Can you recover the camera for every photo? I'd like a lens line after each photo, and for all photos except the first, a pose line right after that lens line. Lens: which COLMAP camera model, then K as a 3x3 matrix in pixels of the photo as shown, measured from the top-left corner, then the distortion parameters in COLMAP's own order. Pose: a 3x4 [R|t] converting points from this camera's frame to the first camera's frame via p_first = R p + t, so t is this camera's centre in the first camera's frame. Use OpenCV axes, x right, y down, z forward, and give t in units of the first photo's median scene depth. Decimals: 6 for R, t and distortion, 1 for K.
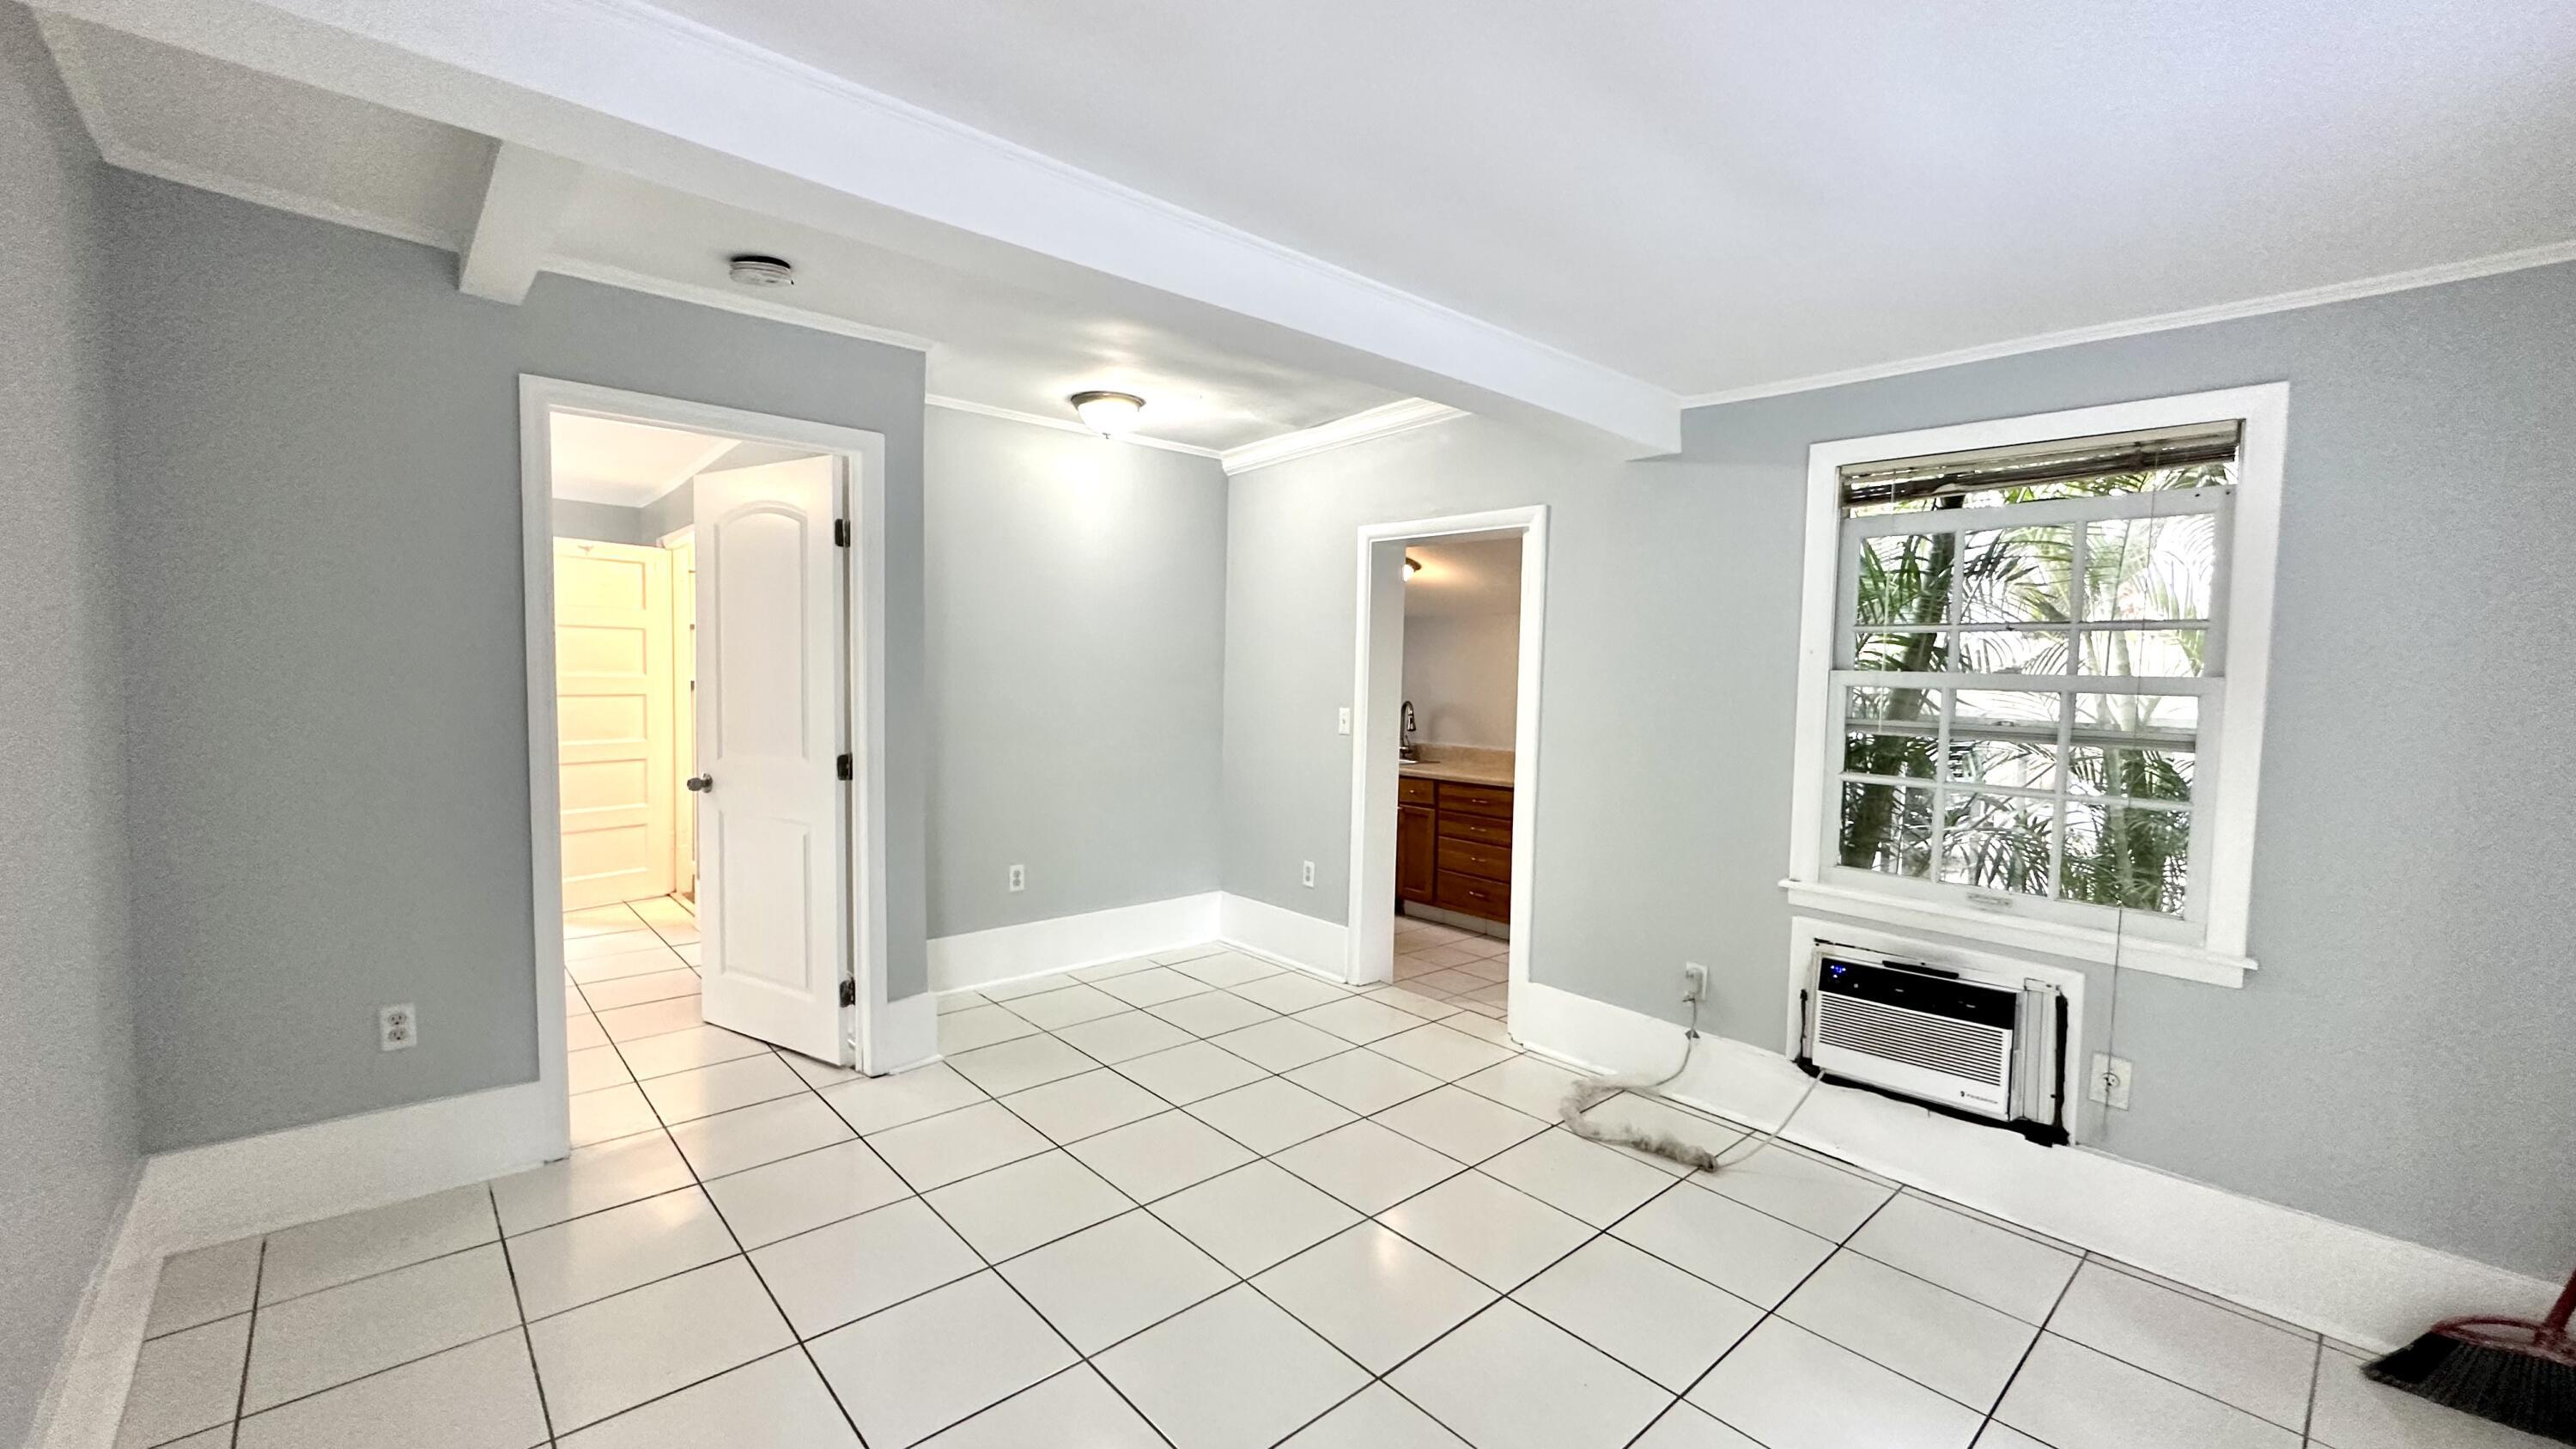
lens RADIAL K [[1031.2, 0, 1288.0], [0, 1031.2, 724.5], [0, 0, 1]] dist [-0.002097, 0.000635]
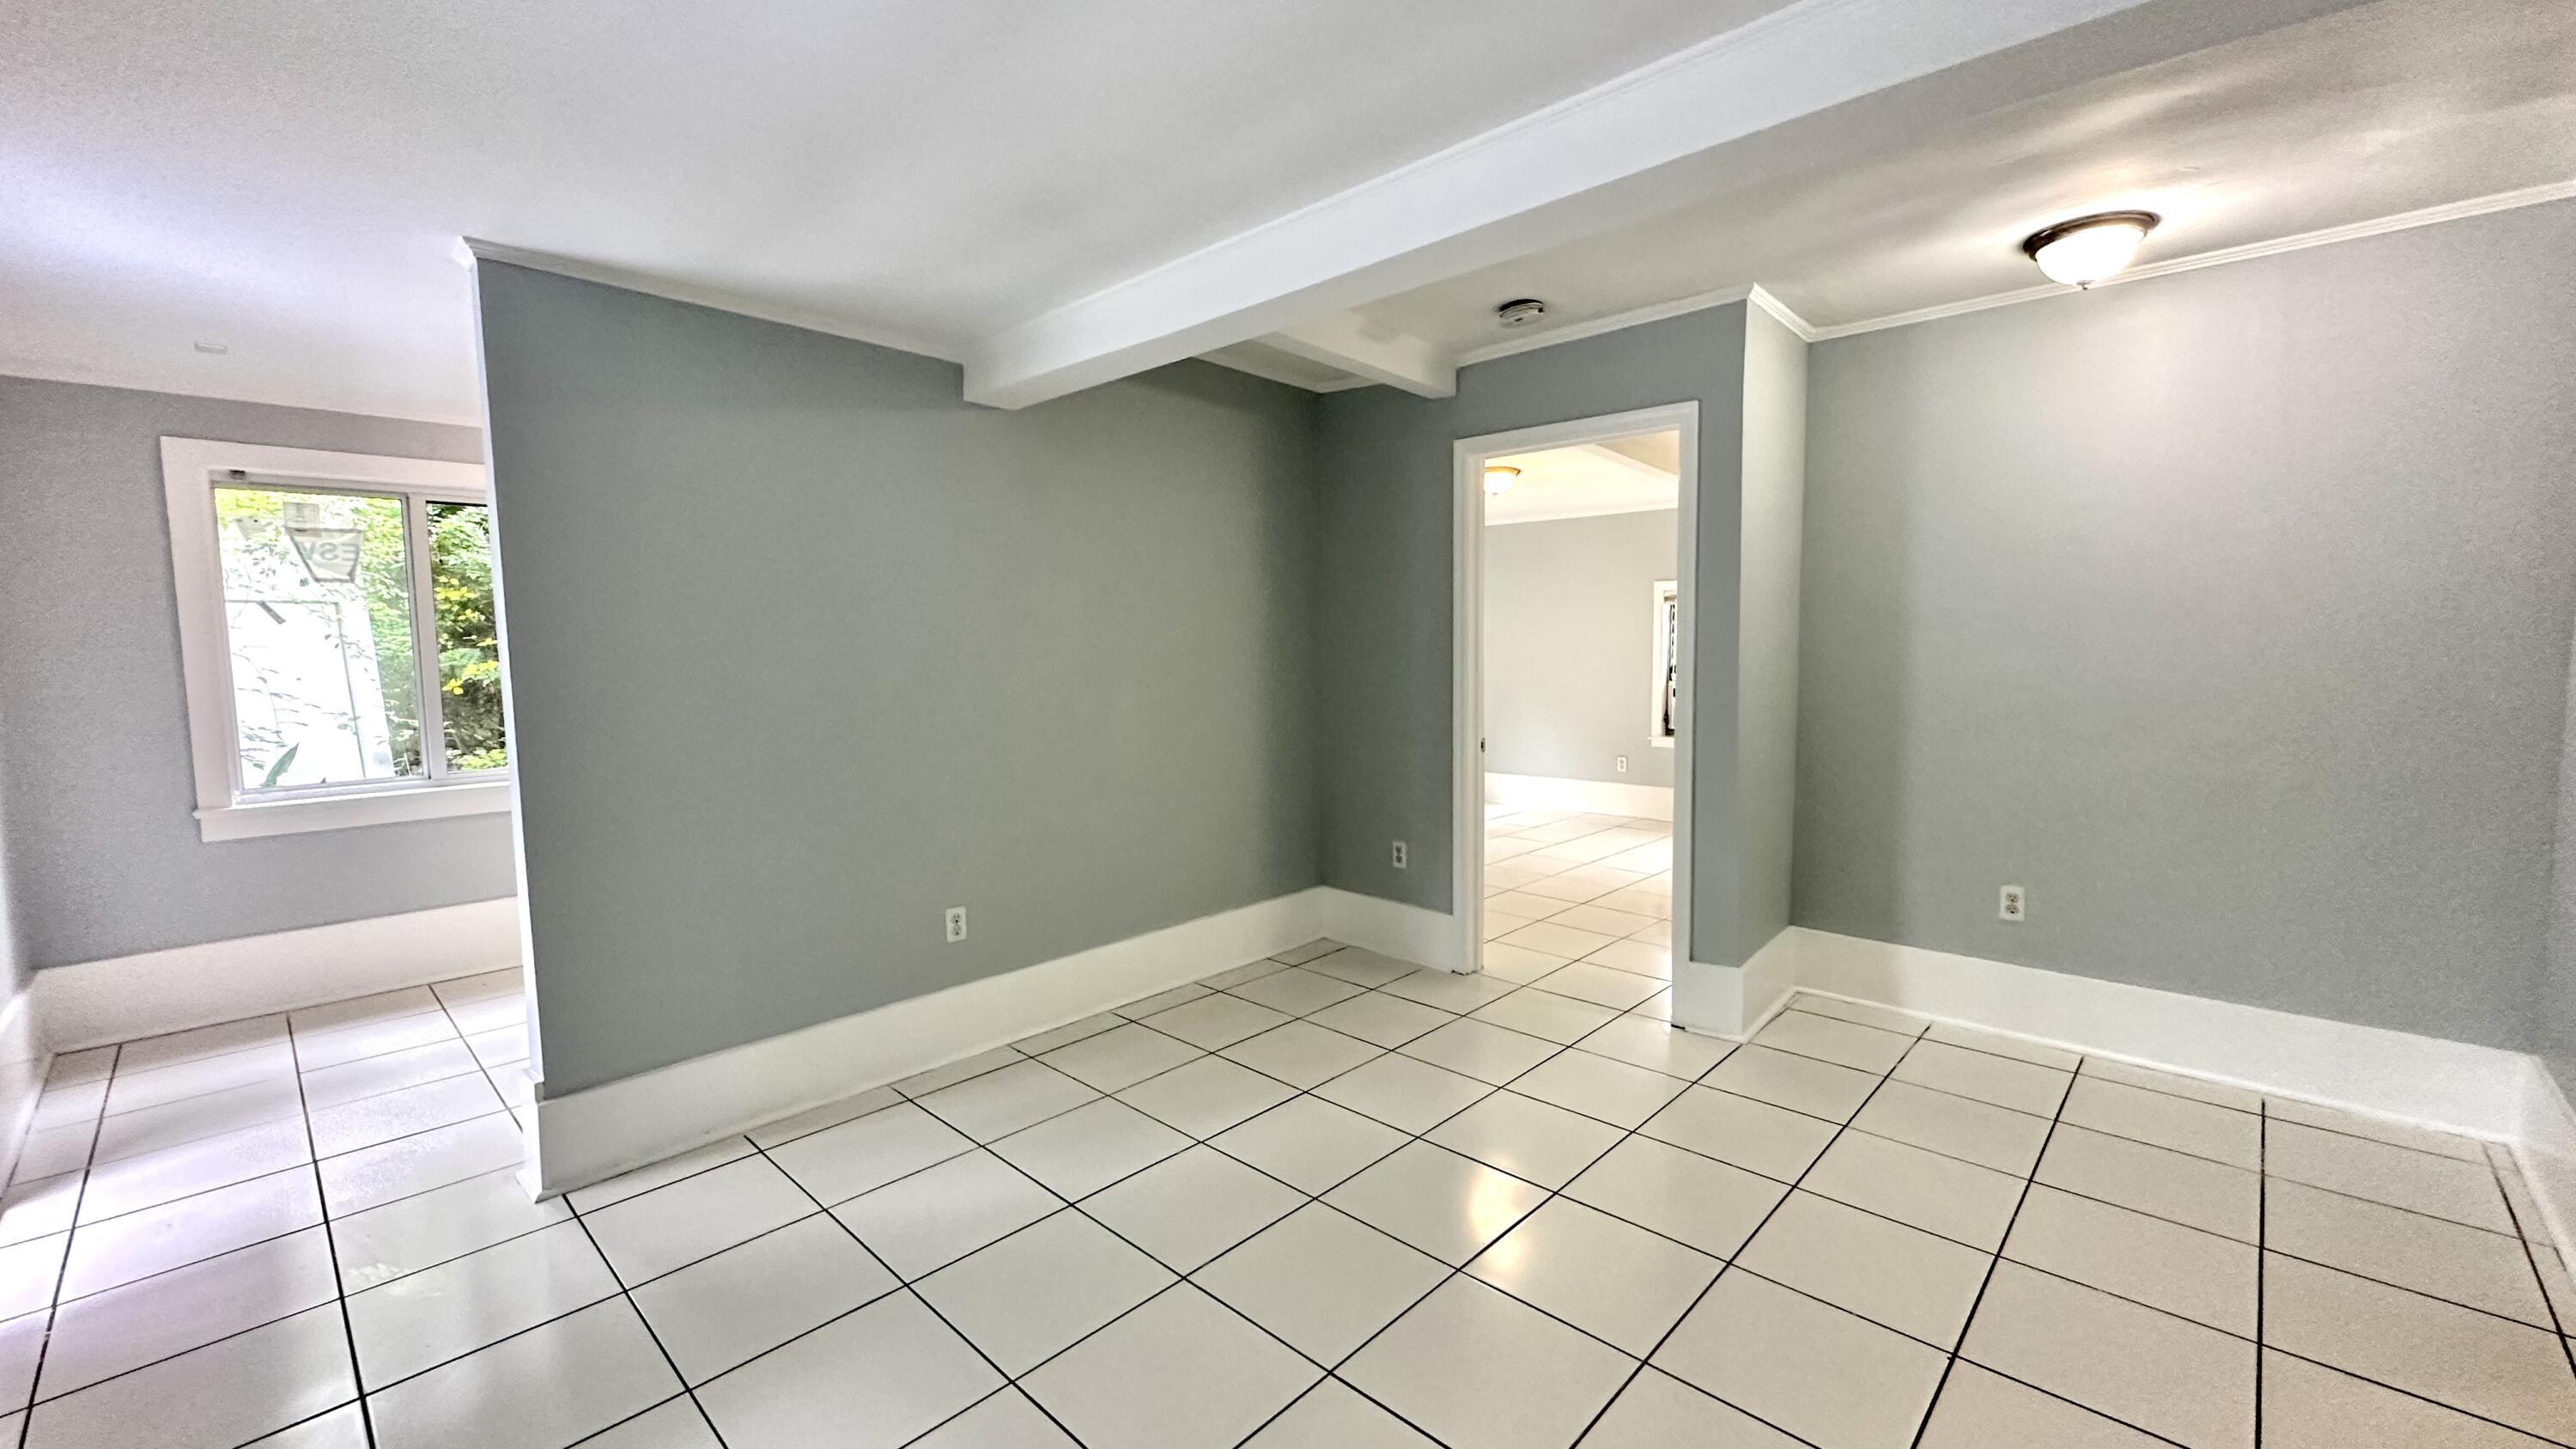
lens RADIAL K [[1031.2, 0, 1288.0], [0, 1031.2, 724.5], [0, 0, 1]] dist [-0.002097, 0.000635]
pose [[0.070654, 0.059267, -0.995739, 0.656656], [-0.046526, 0.997343, 0.056061, -0.001988], [0.996415, 0.042367, 0.073224, 0.581731]]
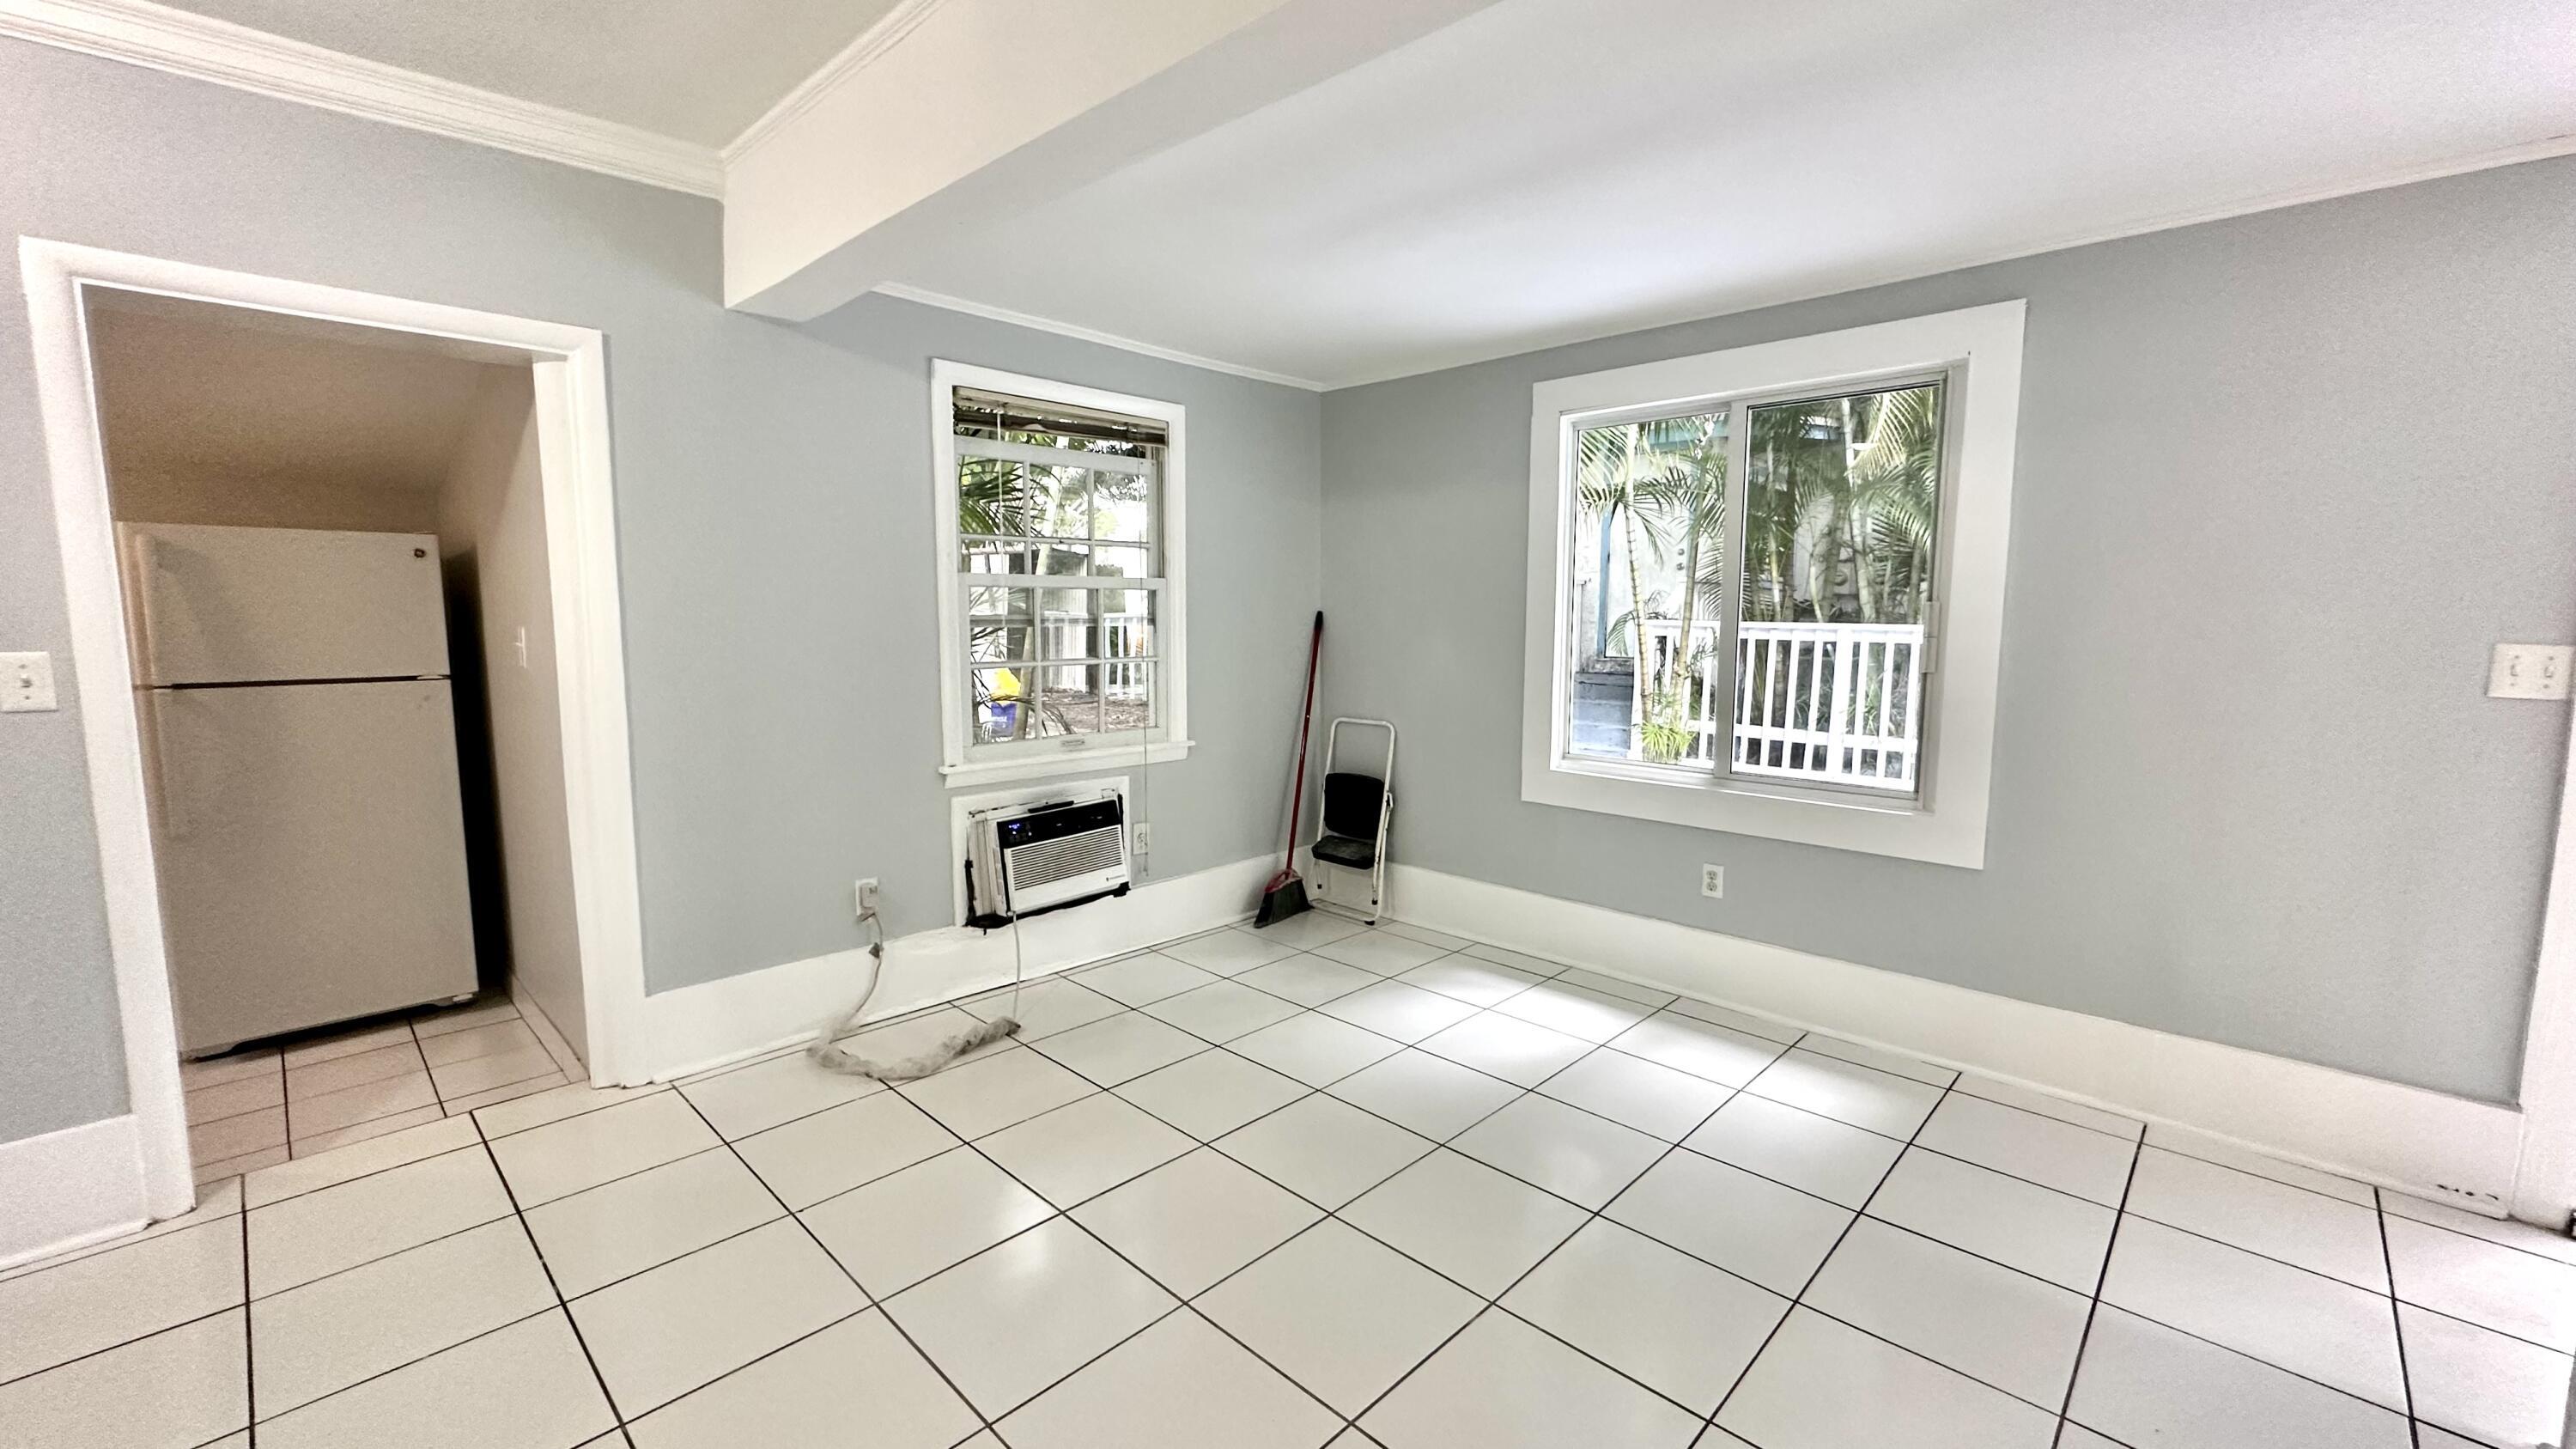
lens RADIAL K [[1031.2, 0, 1288.0], [0, 1031.2, 724.5], [0, 0, 1]] dist [-0.002097, 0.000635]
pose [[-0.066775, -0.137046, 0.988311, -0.622728], [0.050449, 0.988792, 0.140521, -0.028750], [-0.996492, 0.059242, -0.059113, 0.721738]]
